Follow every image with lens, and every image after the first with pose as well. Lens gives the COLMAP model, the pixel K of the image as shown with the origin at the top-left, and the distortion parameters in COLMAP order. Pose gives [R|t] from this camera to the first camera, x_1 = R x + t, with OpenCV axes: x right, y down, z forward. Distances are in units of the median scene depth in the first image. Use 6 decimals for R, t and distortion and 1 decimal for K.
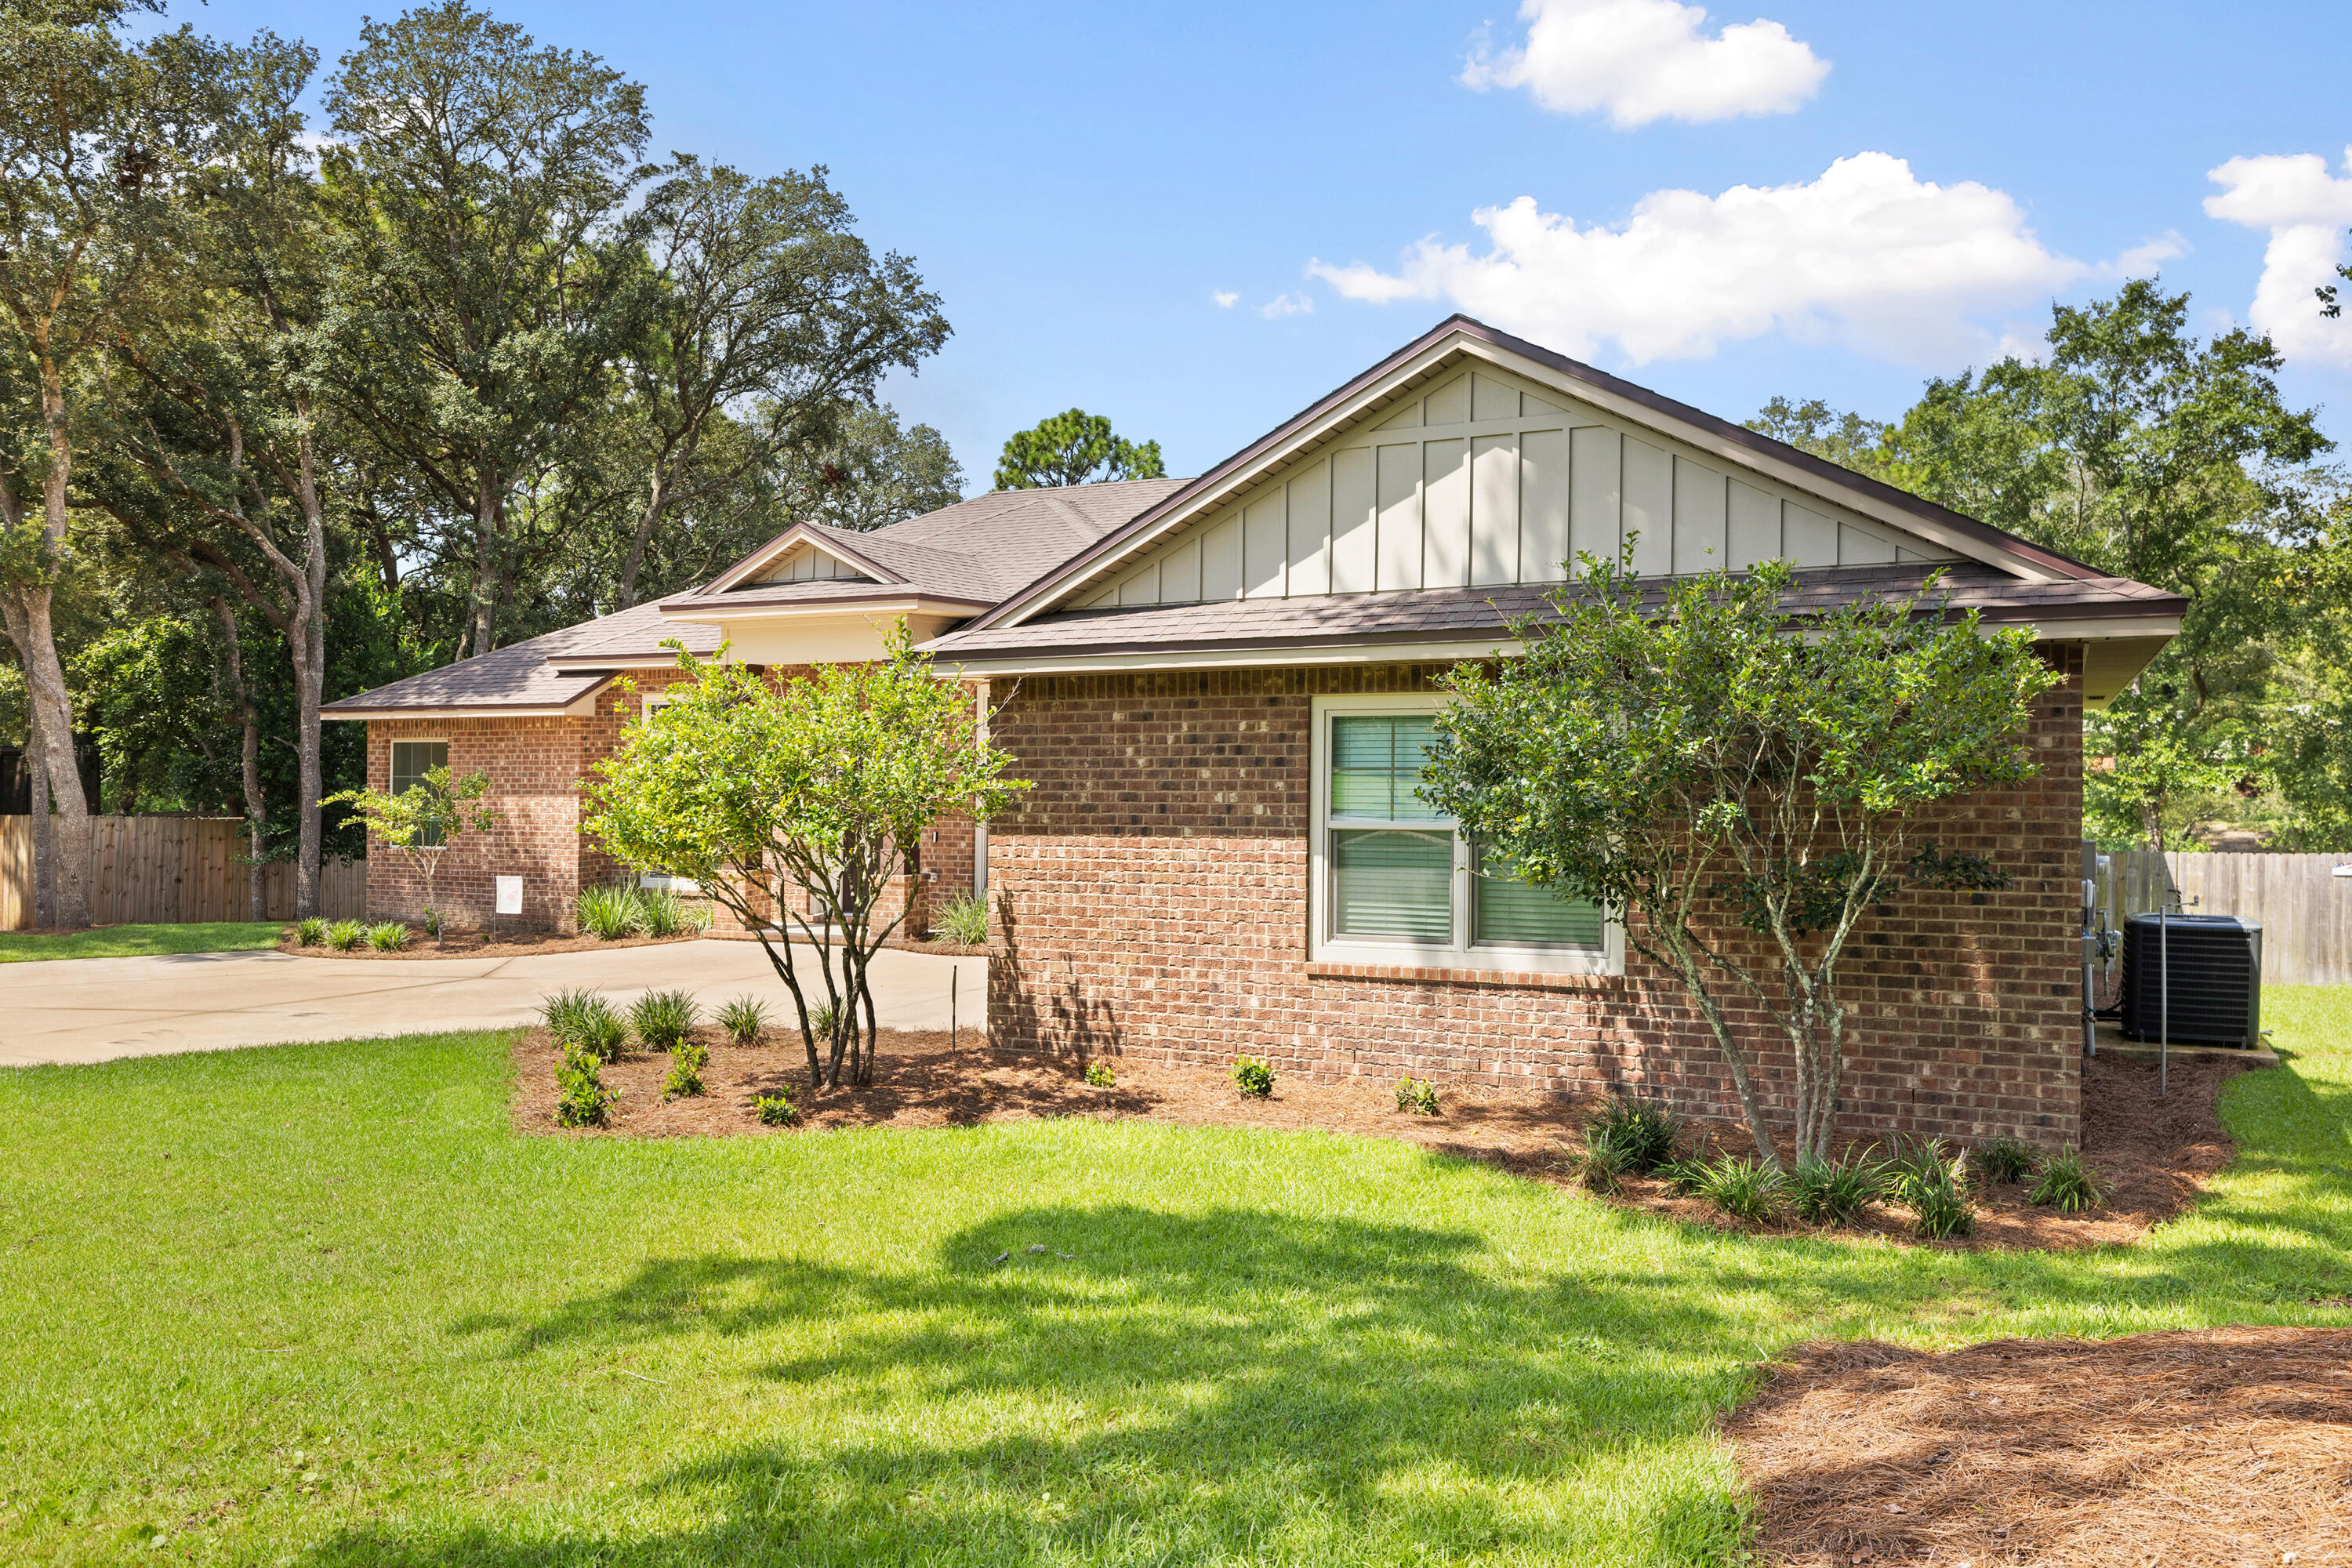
lens RADIAL K [[1749.1, 0, 1209.7], [0, 1749.1, 745.0], [0, 0, 1]] dist [0.000262, 0.000494]
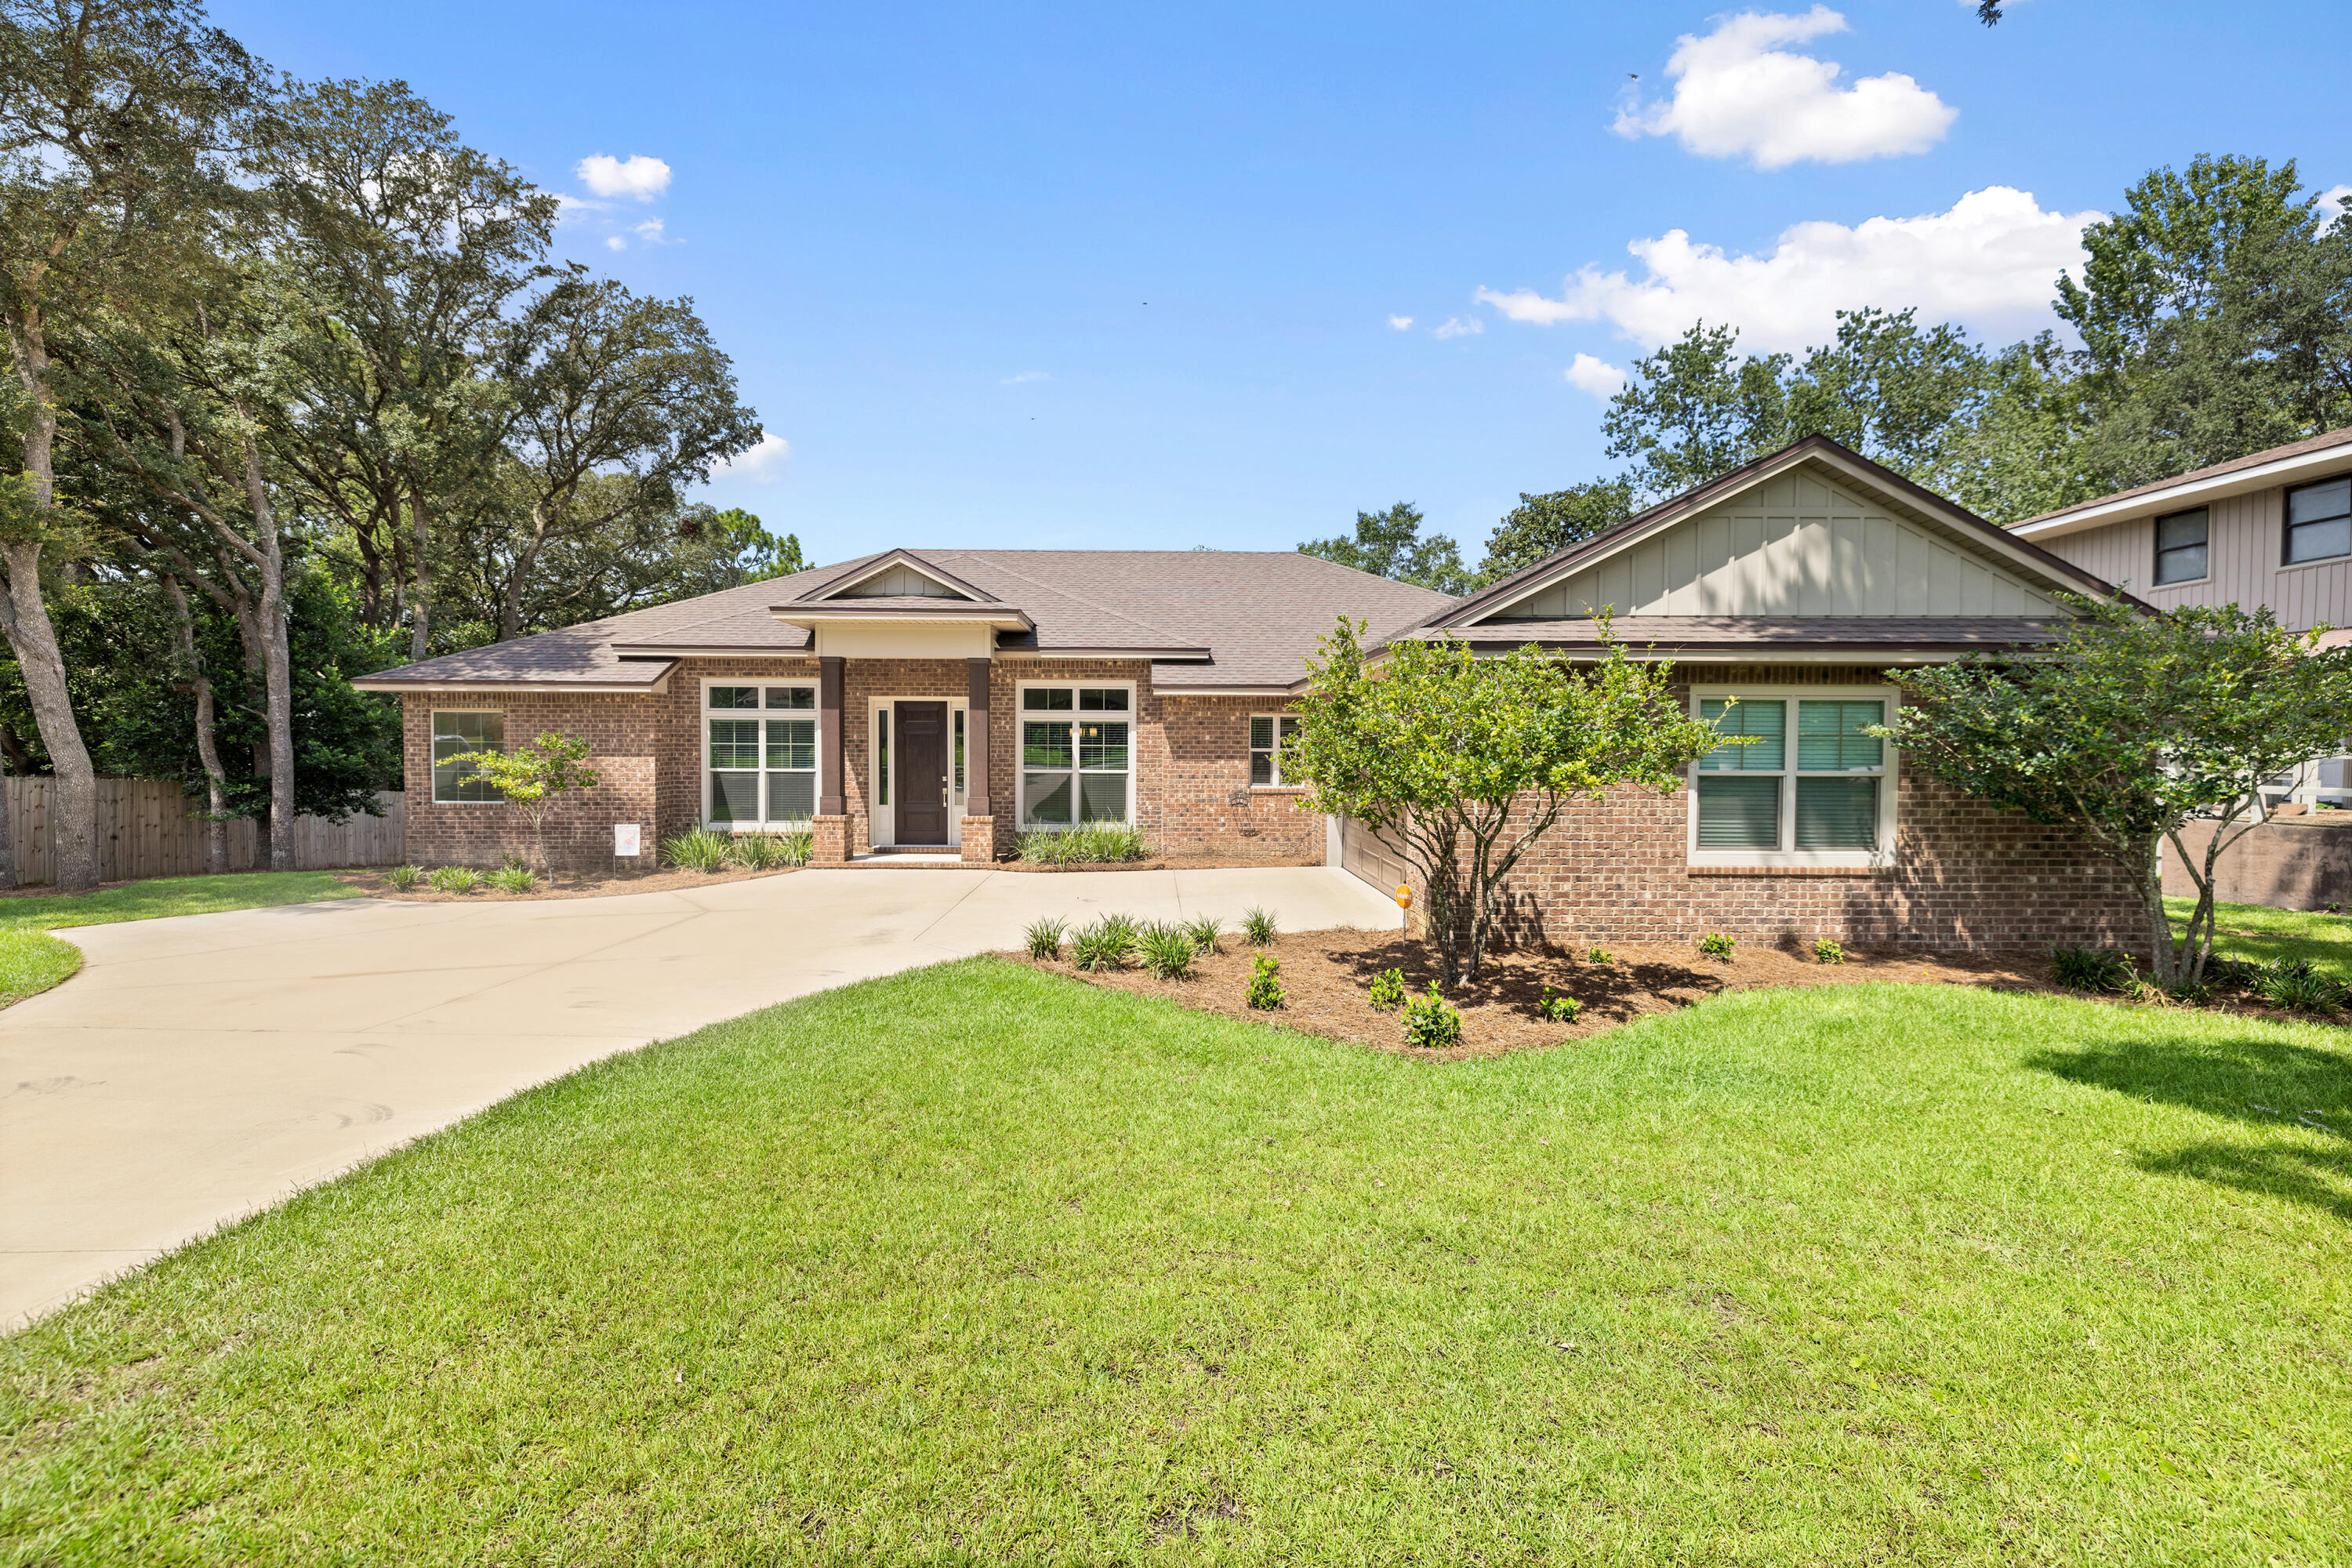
lens RADIAL K [[973.7, 0, 1168.7], [0, 973.7, 771.3], [0, 0, 1]] dist [0.000284, 0.000265]
pose [[0.896229, -0.000318, 0.443592, -0.669368], [-0.014085, 0.999475, 0.029173, 0.025615], [-0.443369, -0.032393, 0.895754, 0.444536]]
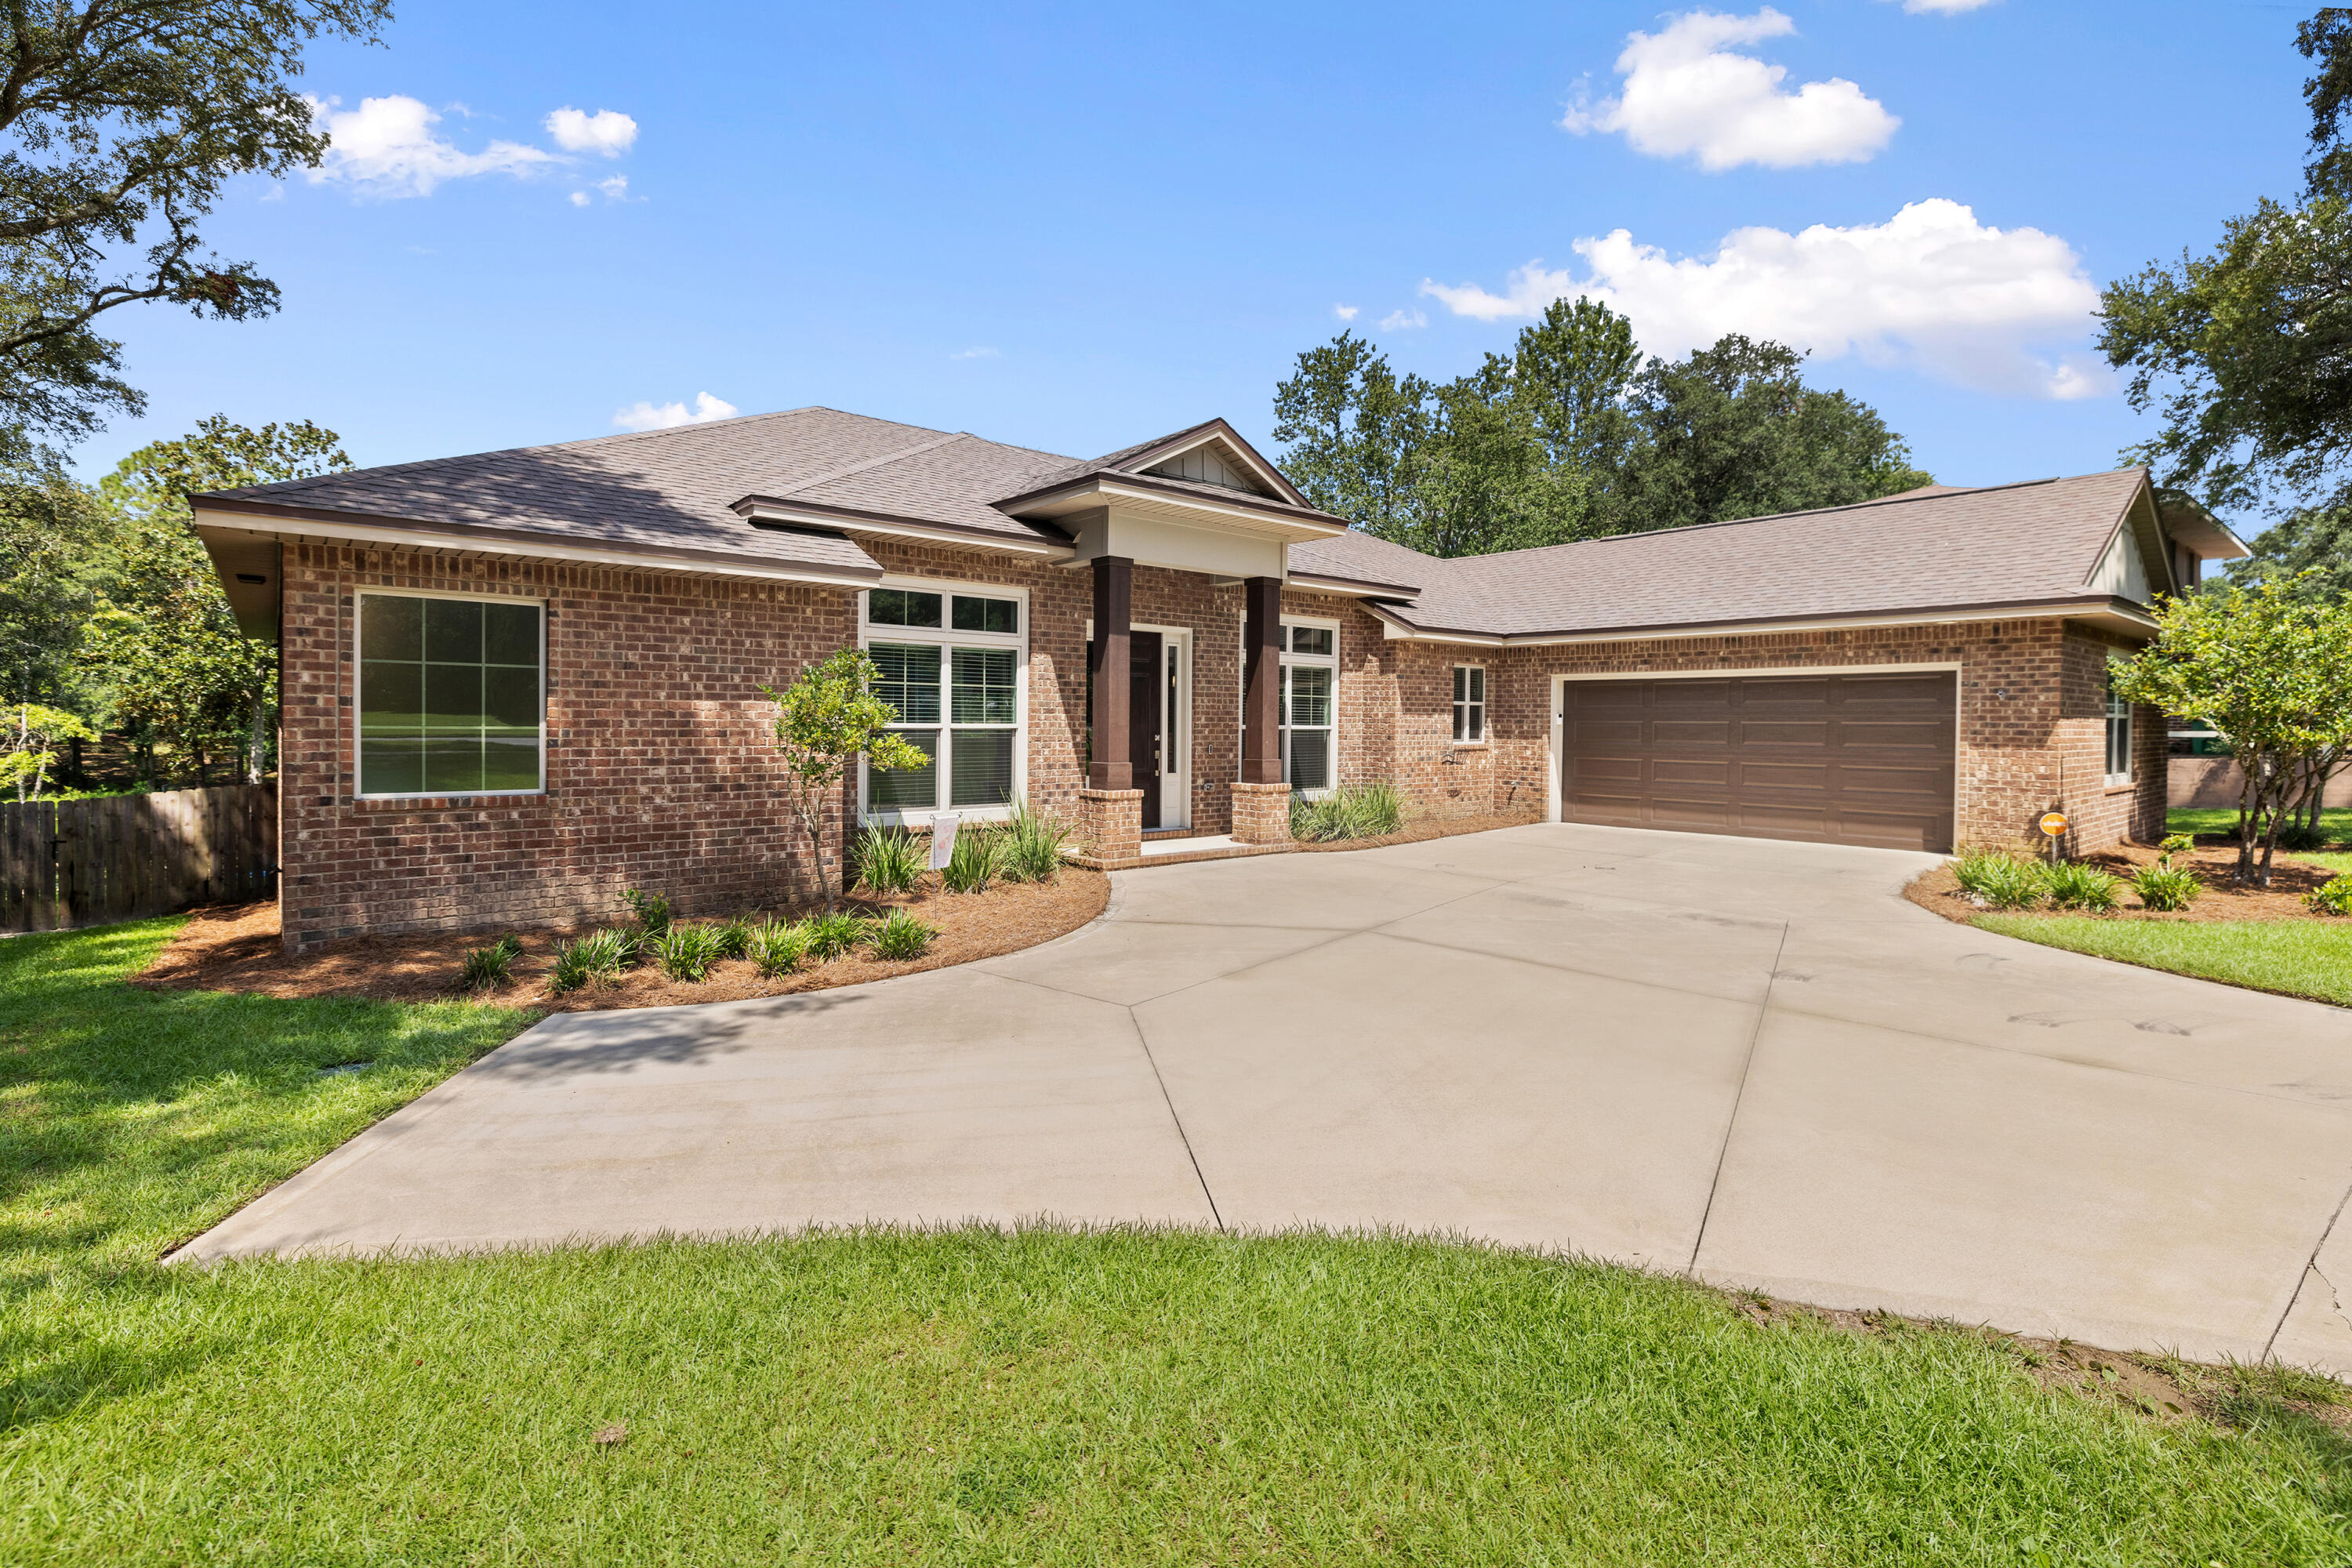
lens RADIAL K [[1054.2, 0, 1160.0], [0, 1054.2, 736.9], [0, 0, 1]] dist [0.003065, 0.000039]
pose [[0.429808, -0.000161, 0.902920, -1.359210], [-0.013288, 0.999891, 0.006504, 0.074534], [-0.902822, -0.014793, 0.429759, 1.382525]]
